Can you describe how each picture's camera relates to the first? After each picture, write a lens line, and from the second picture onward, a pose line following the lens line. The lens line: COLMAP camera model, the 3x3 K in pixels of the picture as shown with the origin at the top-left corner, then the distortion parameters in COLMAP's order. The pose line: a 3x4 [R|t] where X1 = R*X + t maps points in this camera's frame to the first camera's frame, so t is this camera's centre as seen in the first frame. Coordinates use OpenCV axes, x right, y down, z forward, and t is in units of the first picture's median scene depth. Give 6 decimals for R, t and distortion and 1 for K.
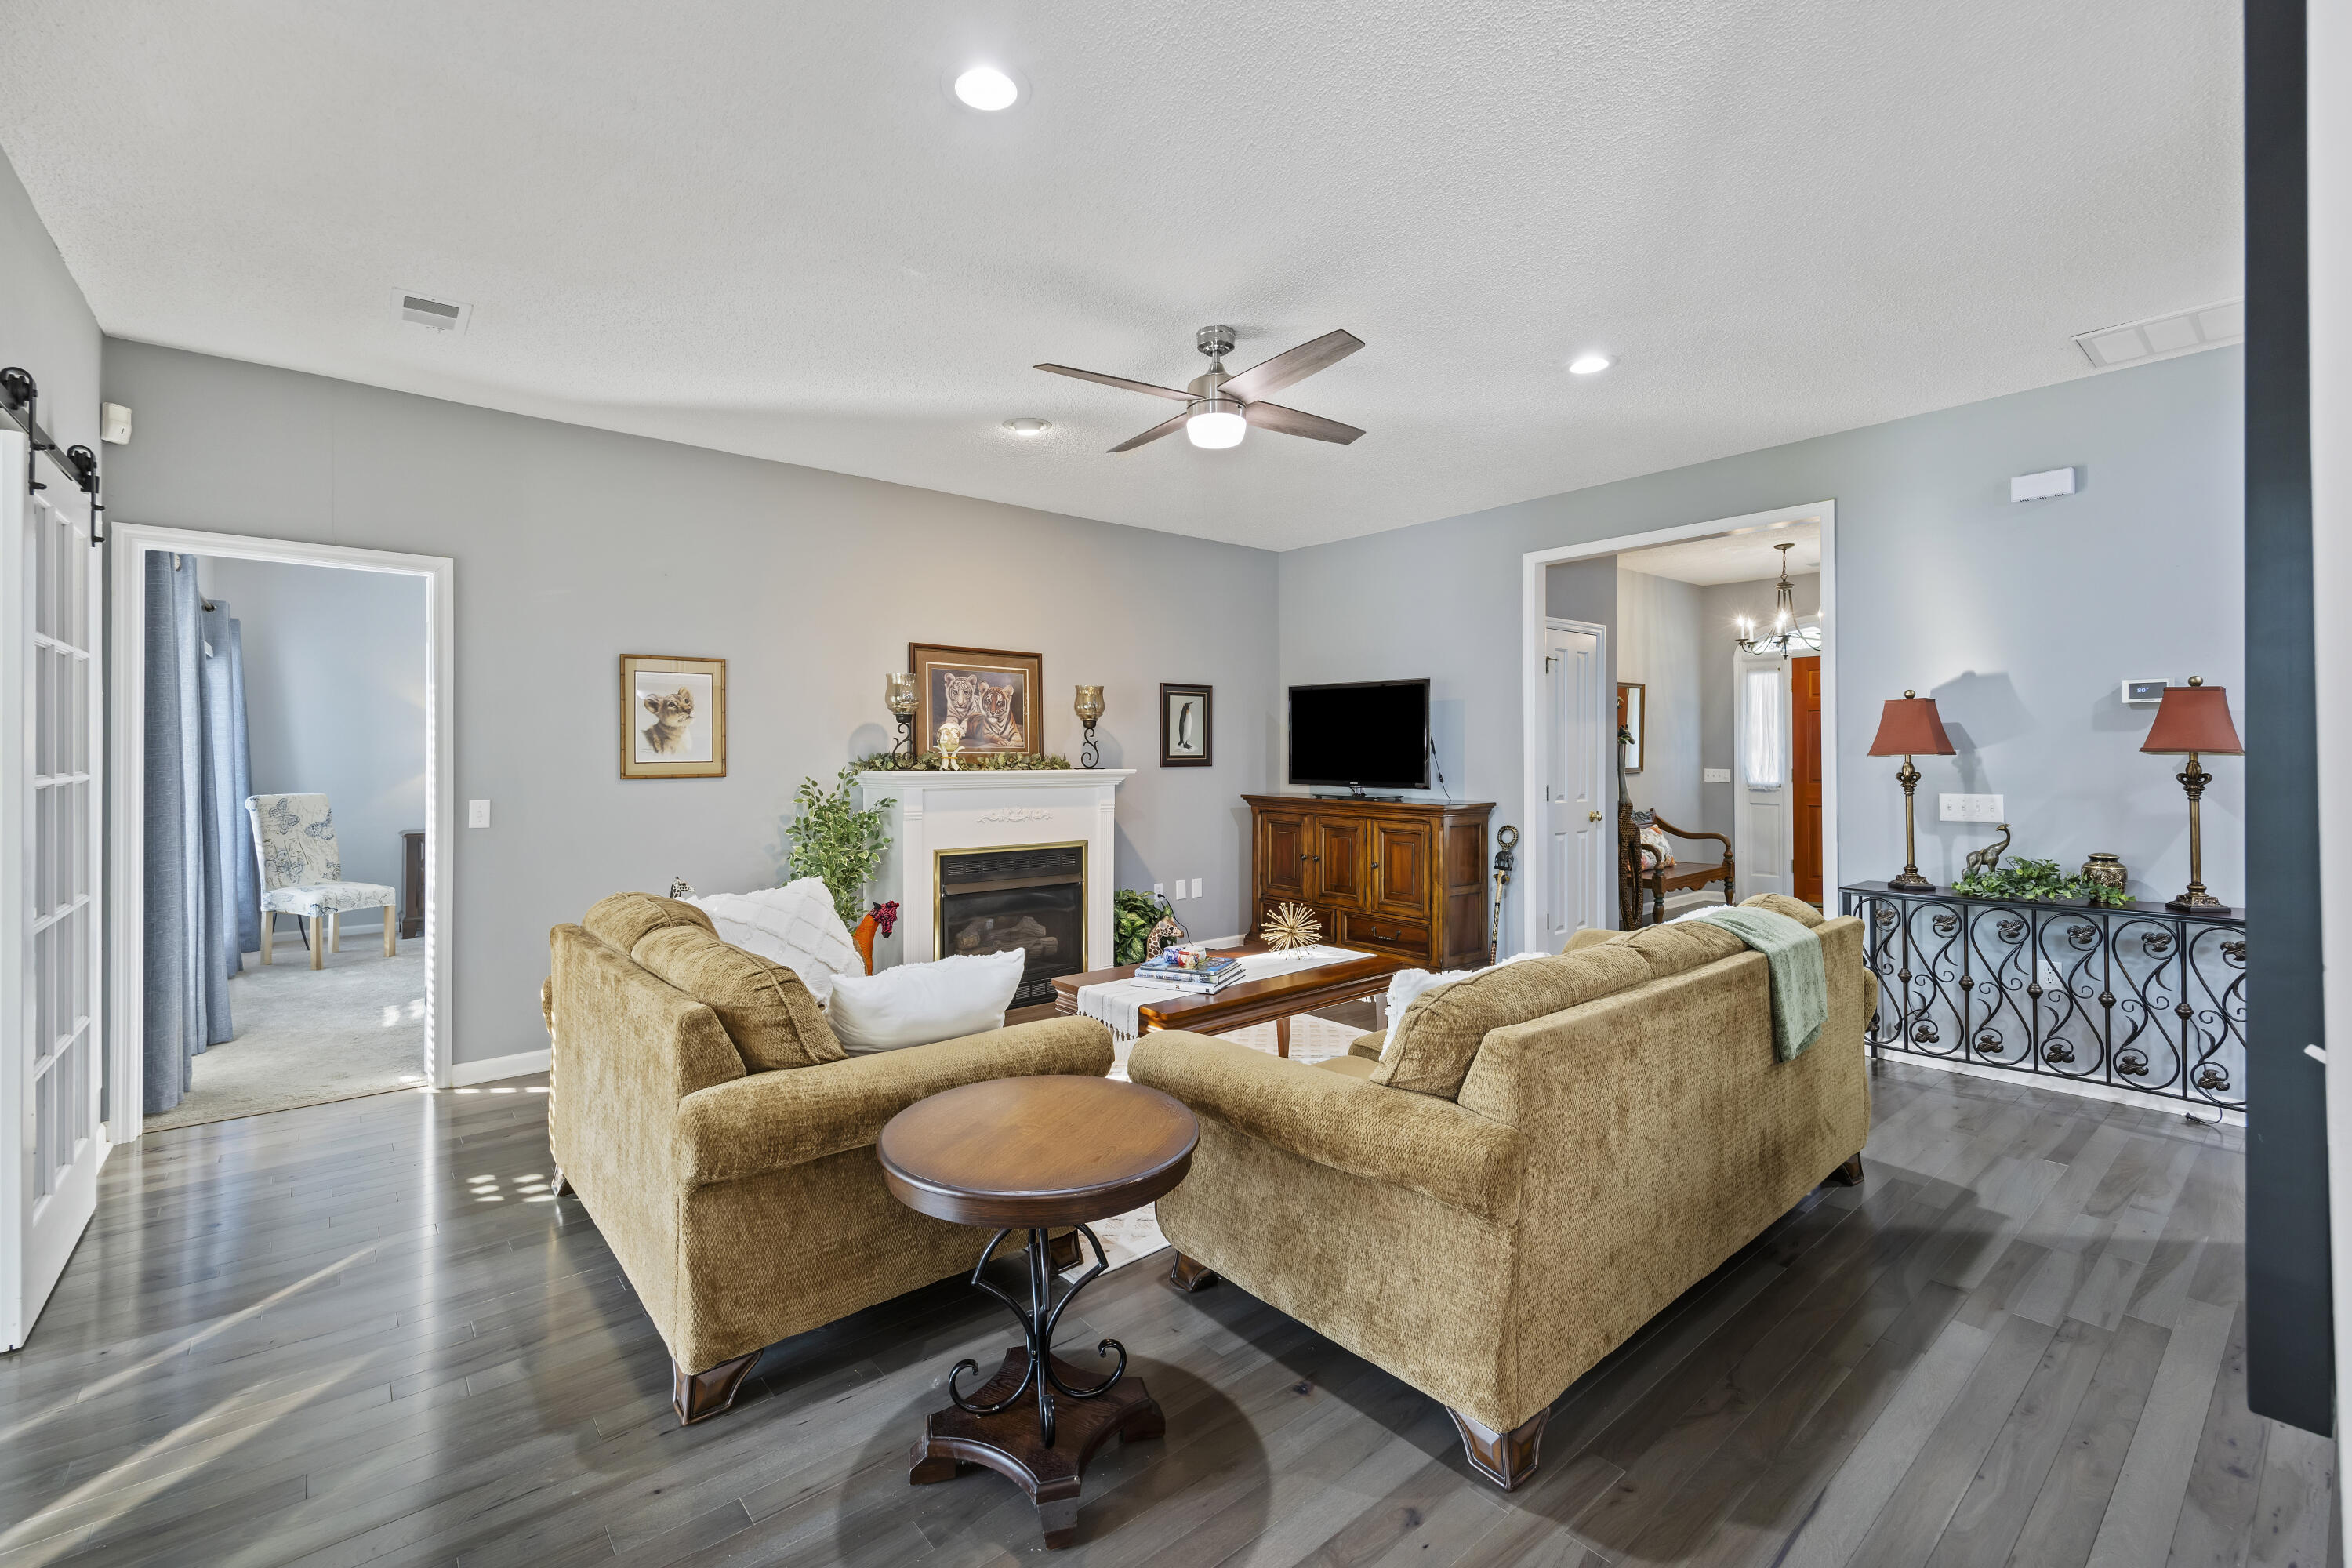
lens RADIAL K [[979.9, 0, 1182.0], [0, 979.9, 764.1], [0, 0, 1]] dist [0.002828, -0.000327]
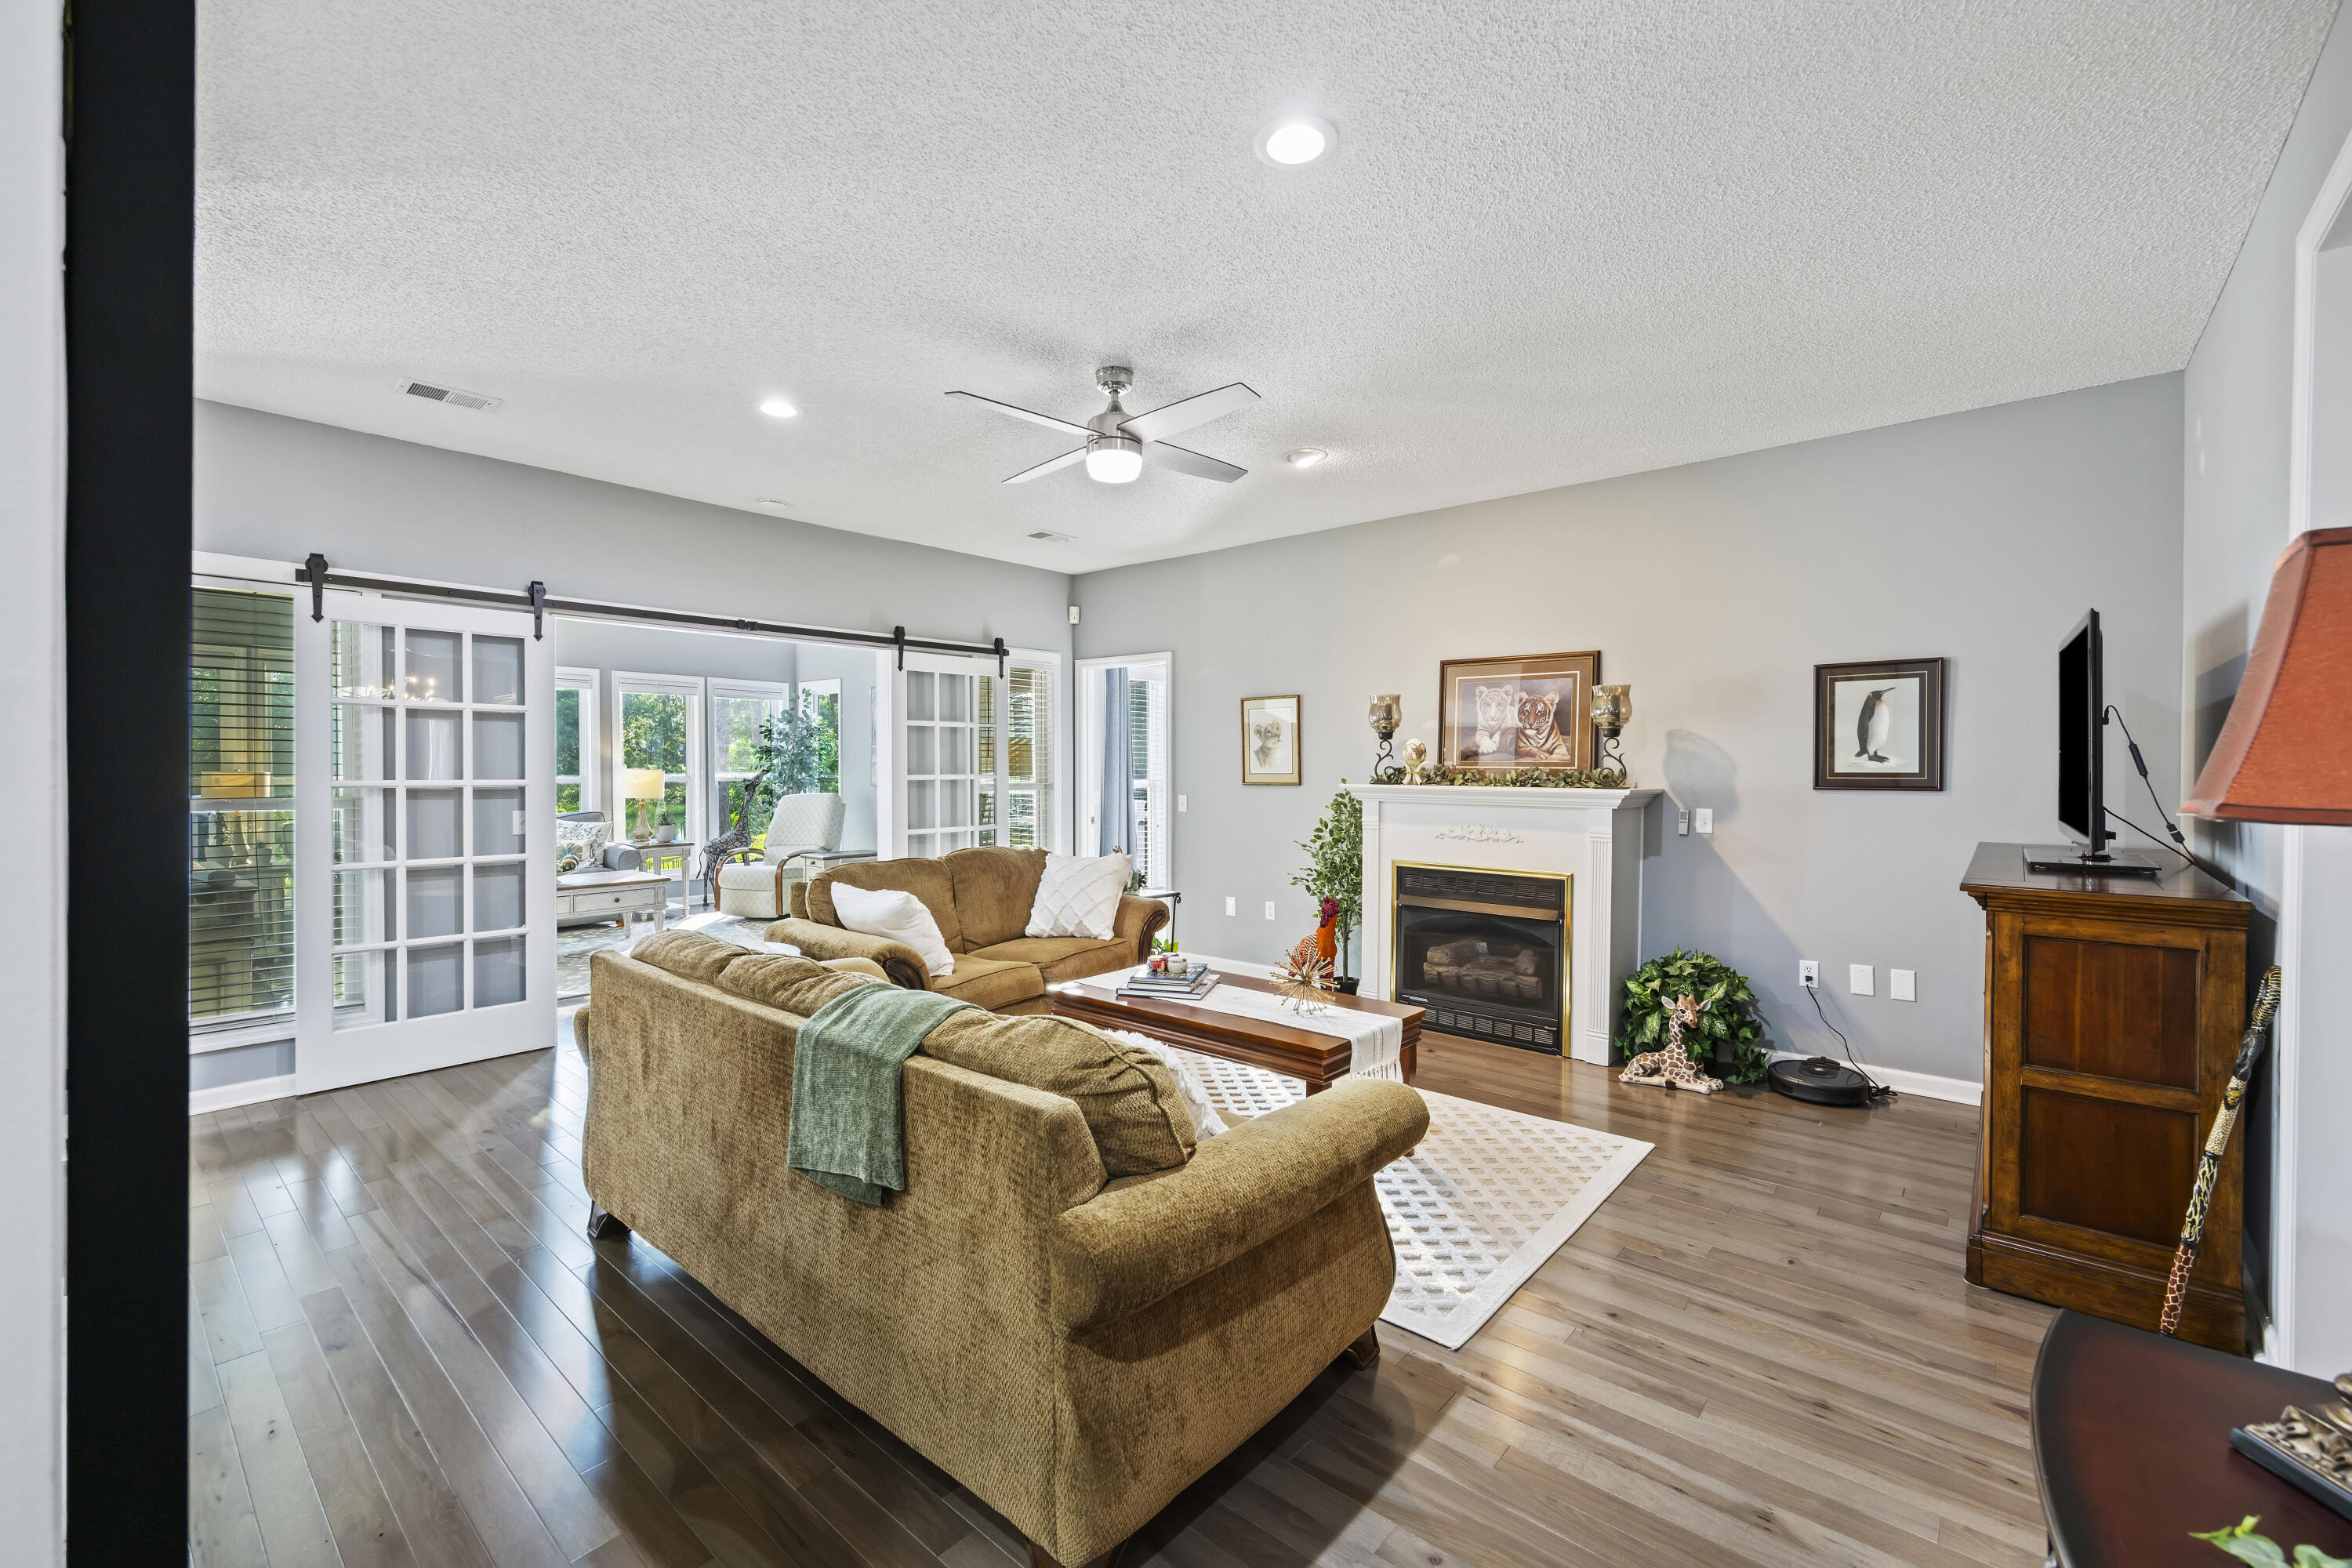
lens RADIAL K [[979.9, 0, 1191.9], [0, 979.9, 777.4], [0, 0, 1]] dist [0.002828, -0.000327]
pose [[0.171807, 0.014016, -0.985031, 0.670345], [-0.011999, 0.999854, 0.012134, -0.009933], [0.985058, 0.009735, 0.171950, 0.542941]]
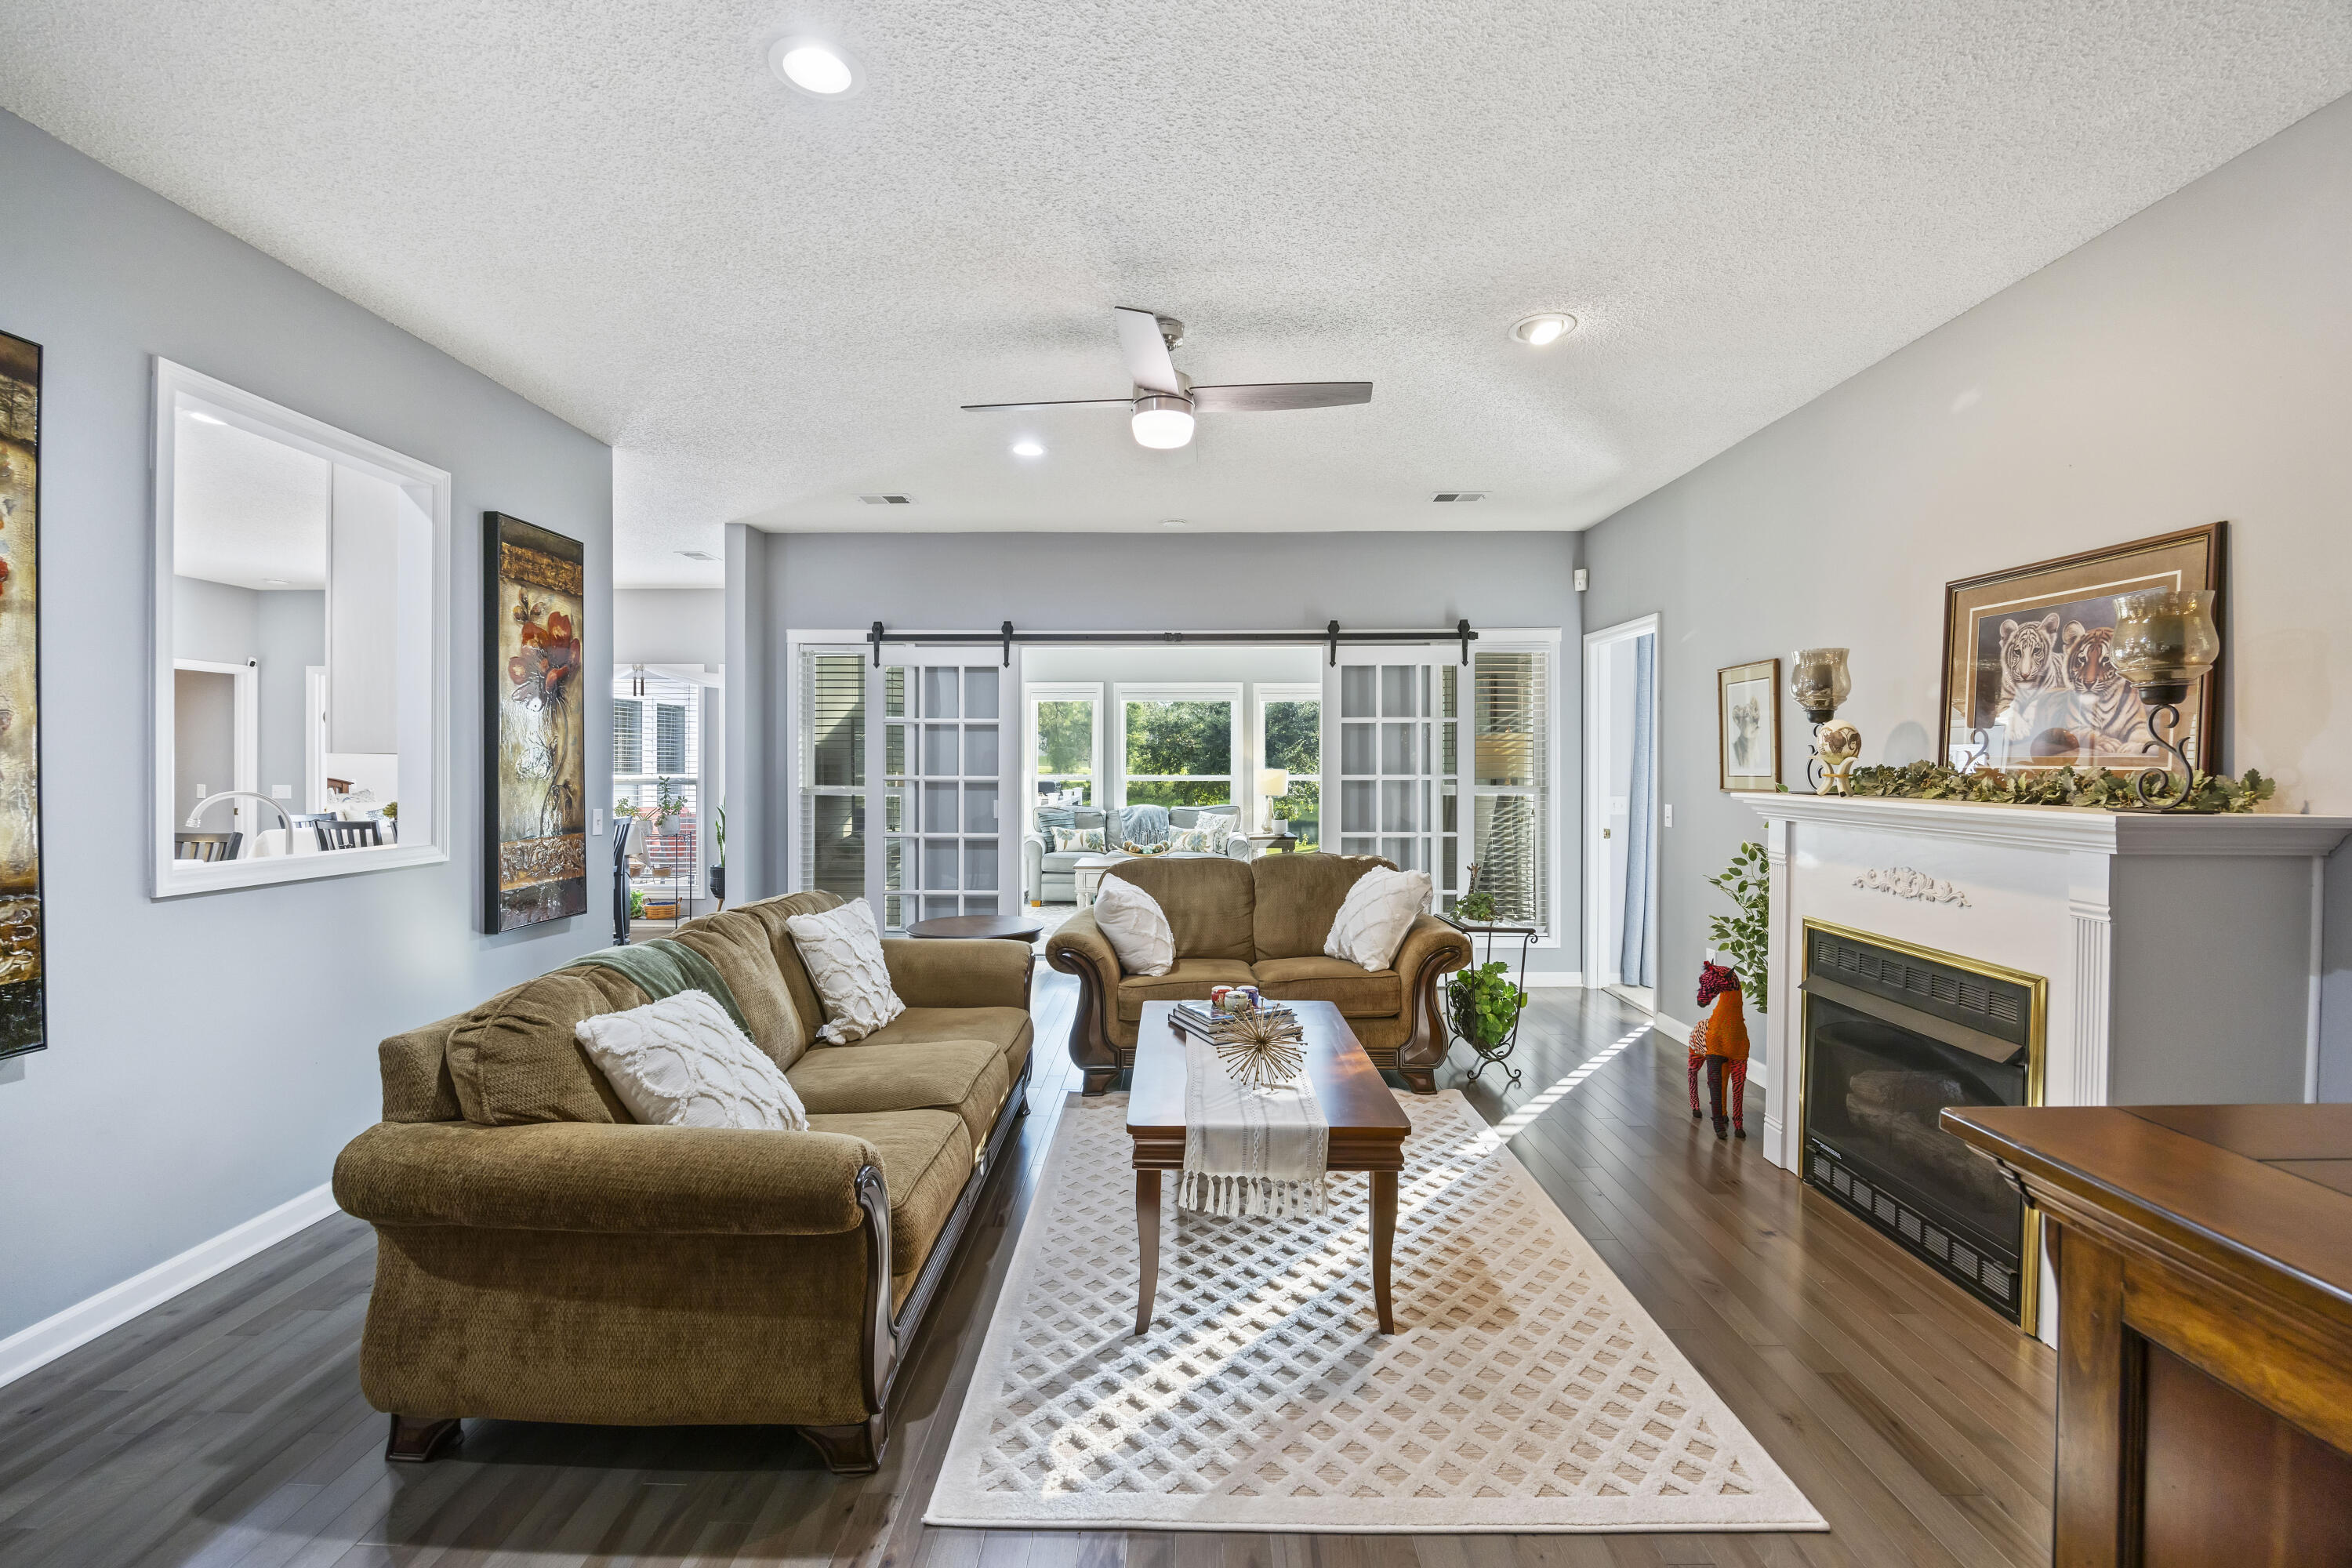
lens RADIAL K [[1020.9, 0, 1178.7], [0, 1020.9, 776.3], [0, 0, 1]] dist [-0.012227, 0.000099]
pose [[-0.647015, 0.009643, -0.762416, 0.477199], [-0.007711, 0.999786, 0.019190, -0.013731], [0.762438, 0.018295, -0.646802, 1.003080]]
